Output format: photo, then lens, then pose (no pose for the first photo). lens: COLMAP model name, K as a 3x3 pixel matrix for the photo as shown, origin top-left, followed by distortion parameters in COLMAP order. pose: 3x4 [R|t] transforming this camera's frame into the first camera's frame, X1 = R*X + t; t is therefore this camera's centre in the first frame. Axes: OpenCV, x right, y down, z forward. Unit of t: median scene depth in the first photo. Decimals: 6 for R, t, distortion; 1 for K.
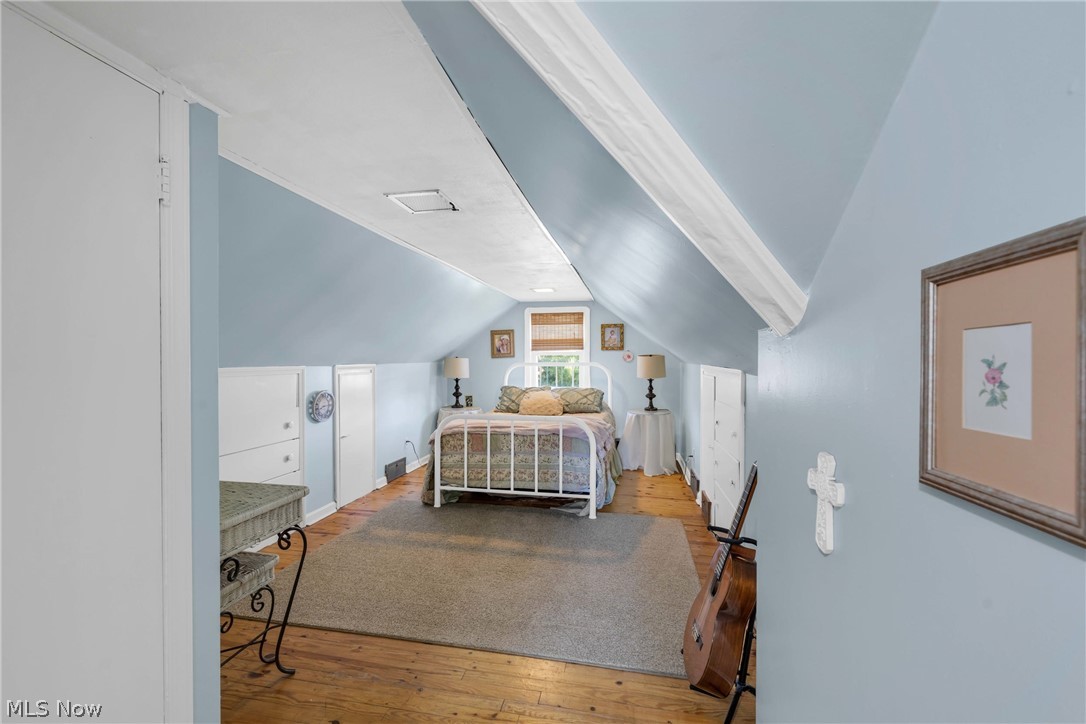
lens RADIAL K [[464.8, 0, 539.6], [0, 464.8, 356.6], [0, 0, 1]] dist [-0.000273, -0.000211]
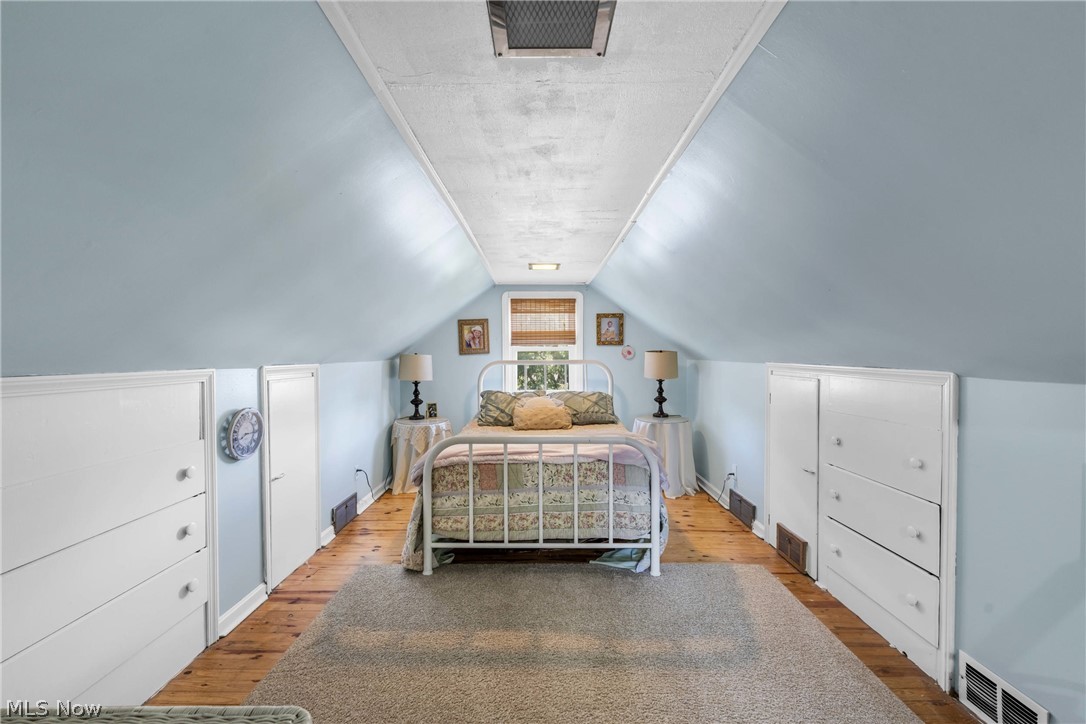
lens RADIAL K [[464.8, 0, 539.6], [0, 464.8, 356.6], [0, 0, 1]] dist [-0.000273, -0.000211]
pose [[0.979613, -0.002113, 0.200881, -0.182806], [0.000363, 0.999962, 0.008750, -0.000593], [-0.200891, -0.008499, 0.979577, 0.282931]]
